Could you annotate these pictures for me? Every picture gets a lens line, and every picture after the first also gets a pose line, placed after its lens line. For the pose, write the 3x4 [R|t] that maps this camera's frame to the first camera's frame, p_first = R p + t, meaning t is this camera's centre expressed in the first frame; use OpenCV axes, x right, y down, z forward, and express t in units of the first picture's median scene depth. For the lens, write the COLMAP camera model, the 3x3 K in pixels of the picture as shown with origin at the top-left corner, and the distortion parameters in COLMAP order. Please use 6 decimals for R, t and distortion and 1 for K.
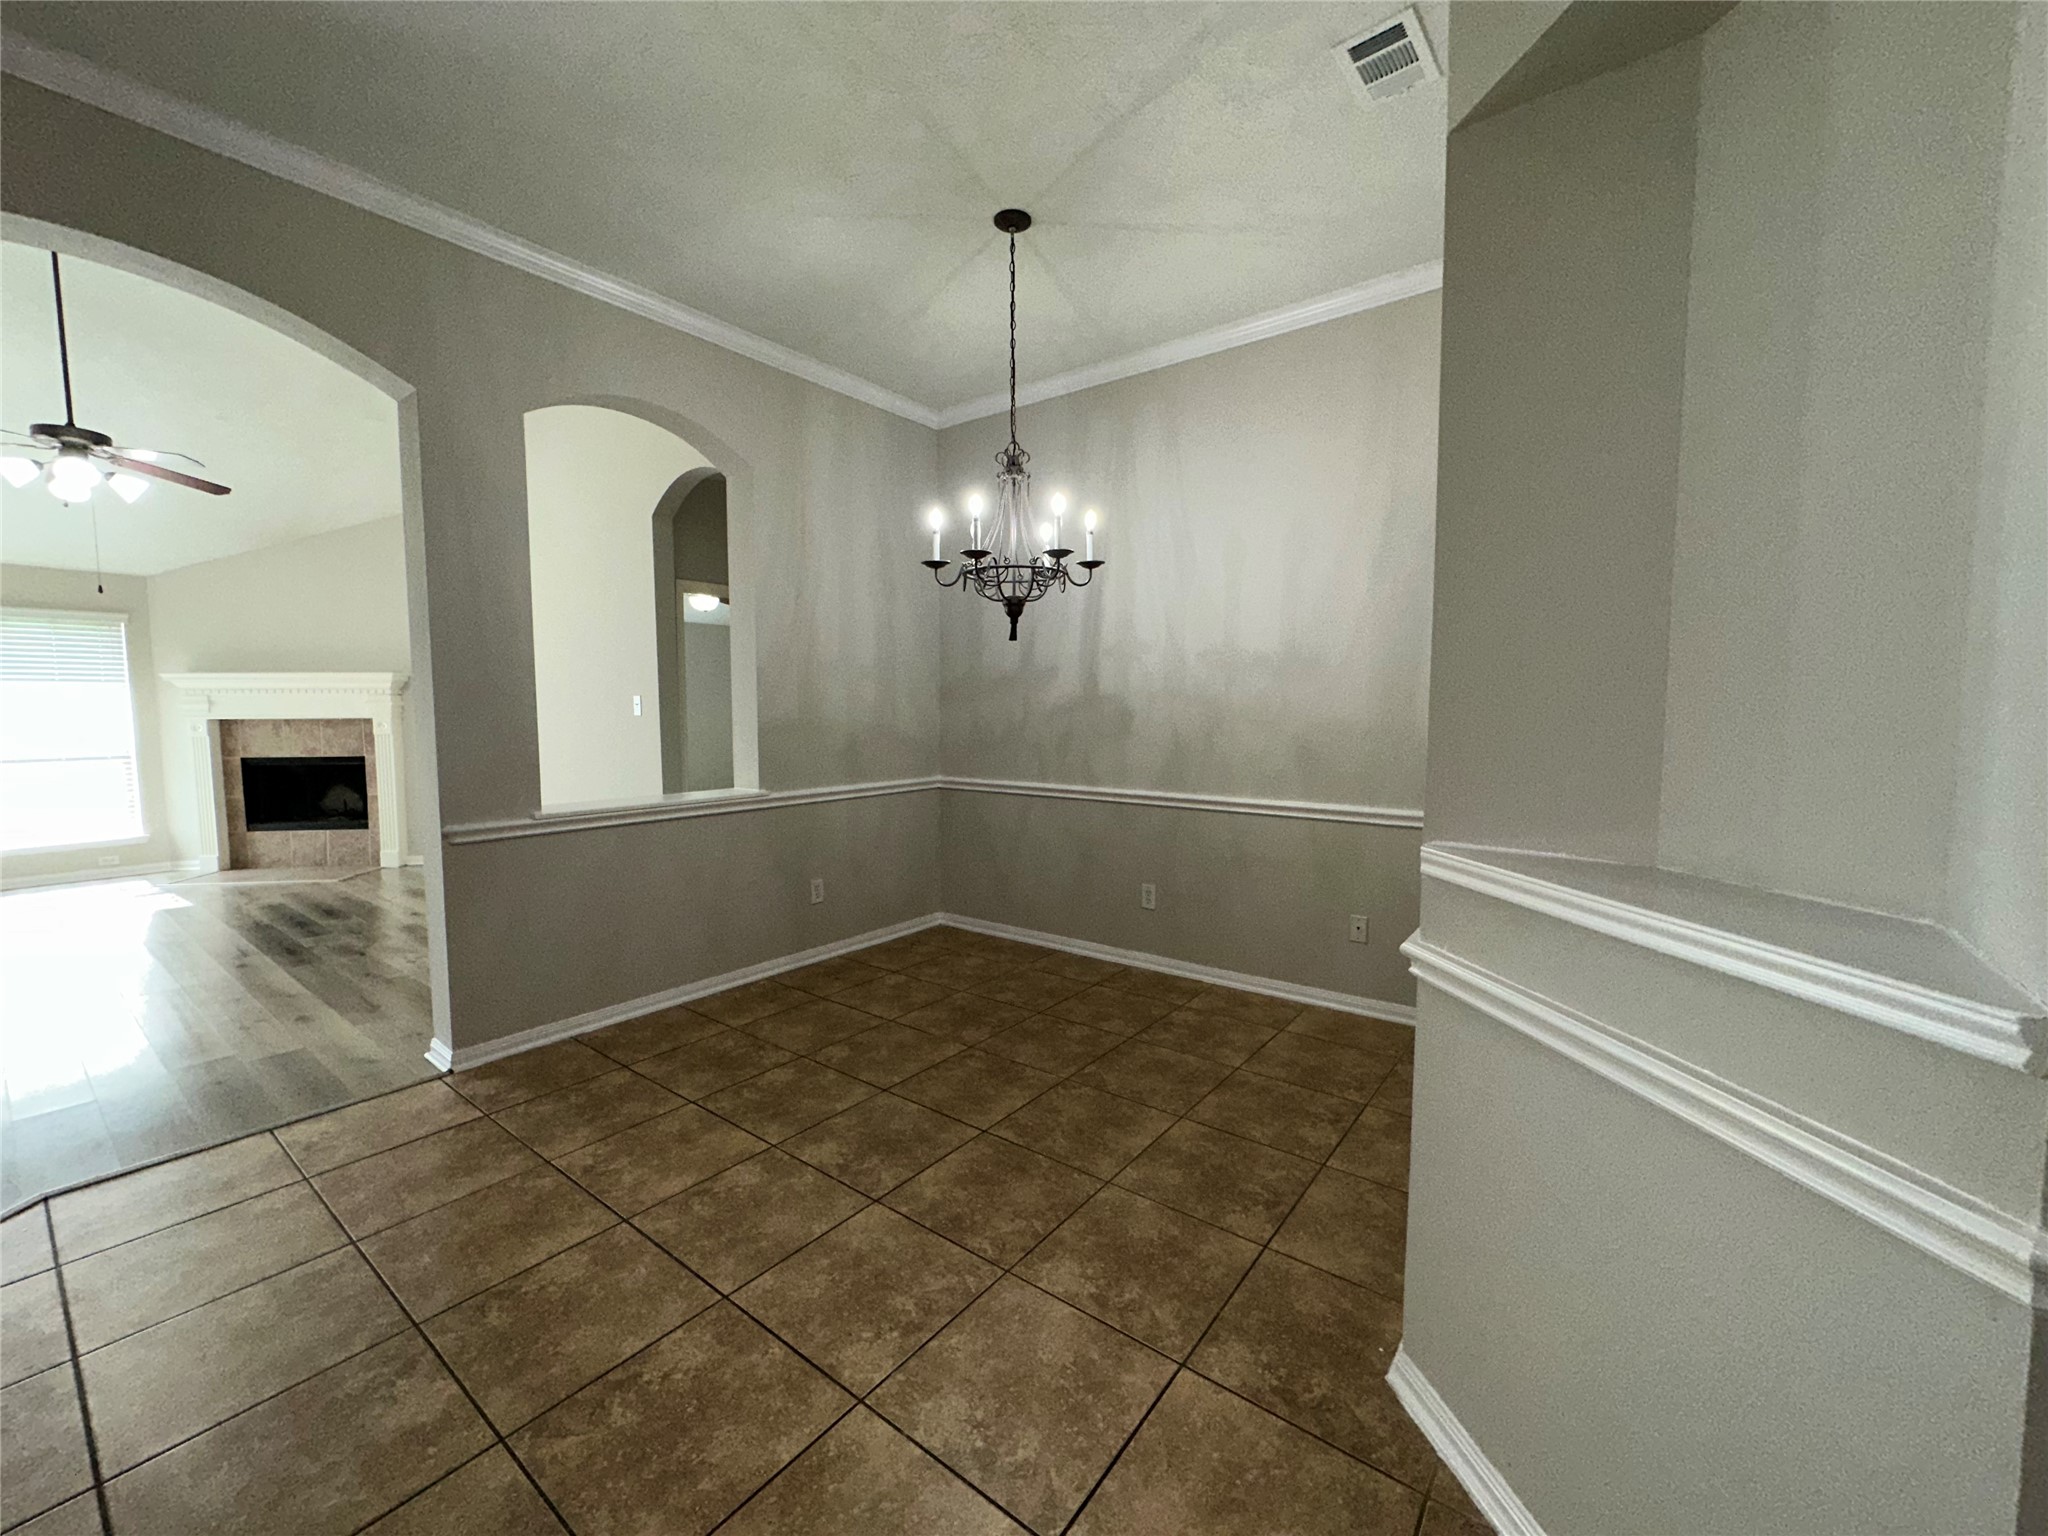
lens RADIAL K [[816.2, 0, 1026.1], [0, 816.2, 772.2], [0, 0, 1]] dist [-0.000547, -0.000166]
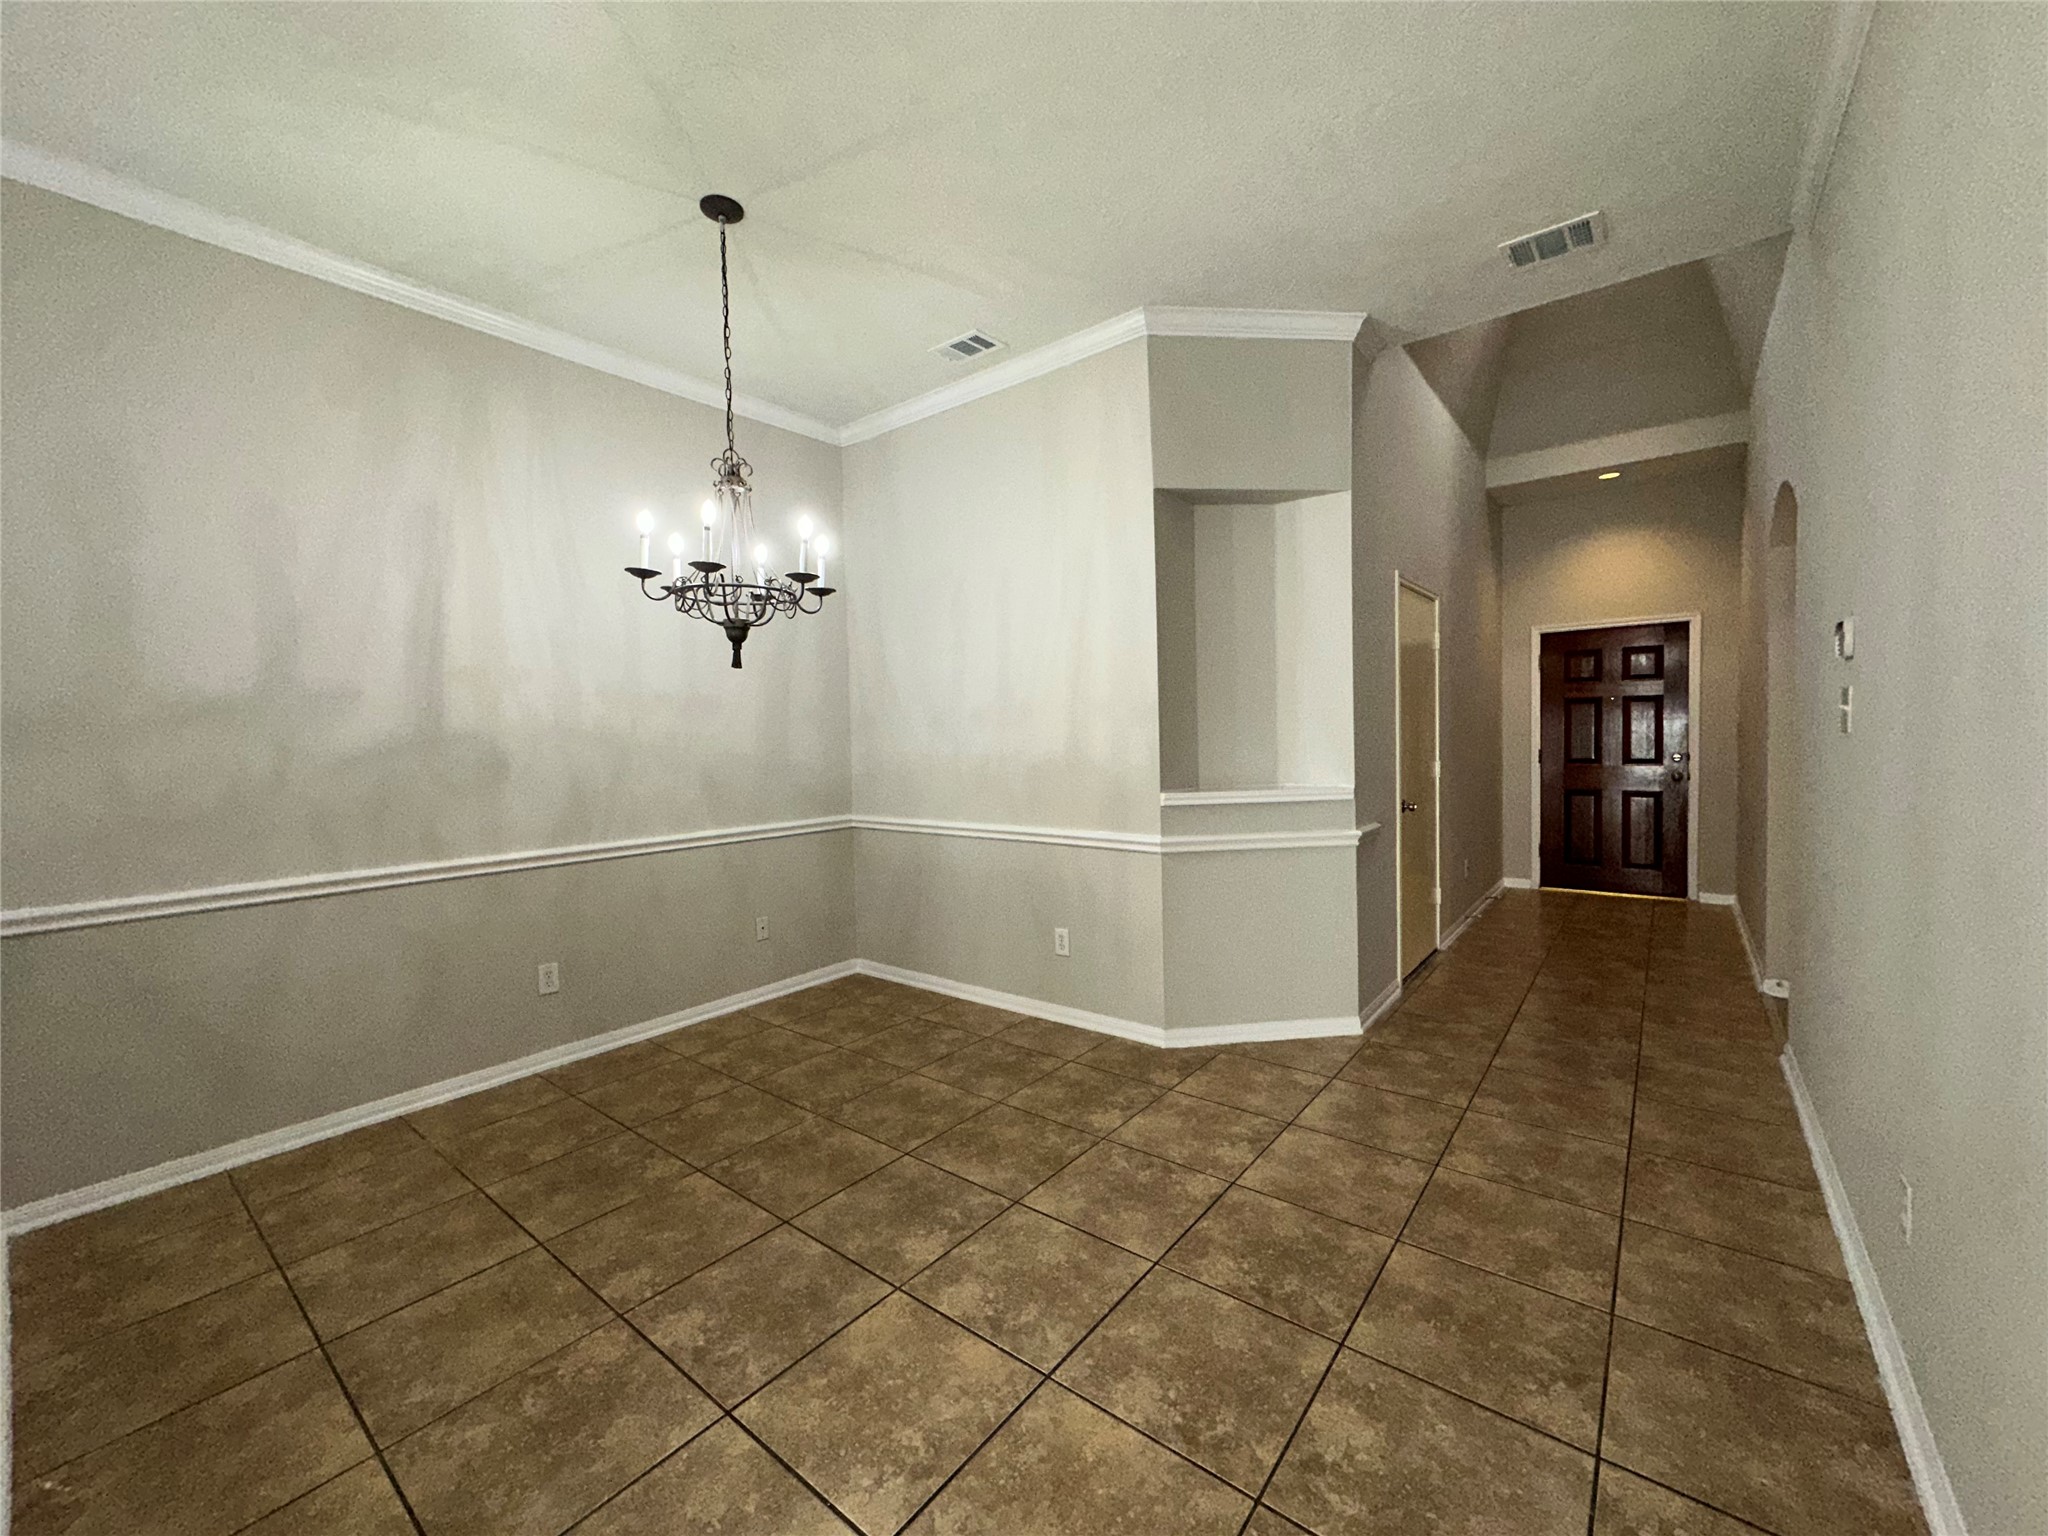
lens RADIAL K [[816.2, 0, 1022.8], [0, 816.2, 772.9], [0, 0, 1]] dist [-0.000547, -0.000166]
pose [[0.020213, -0.044066, 0.998824, -0.917125], [0.104412, 0.993658, 0.041725, -0.052570], [-0.994329, 0.103446, 0.024686, 0.685979]]
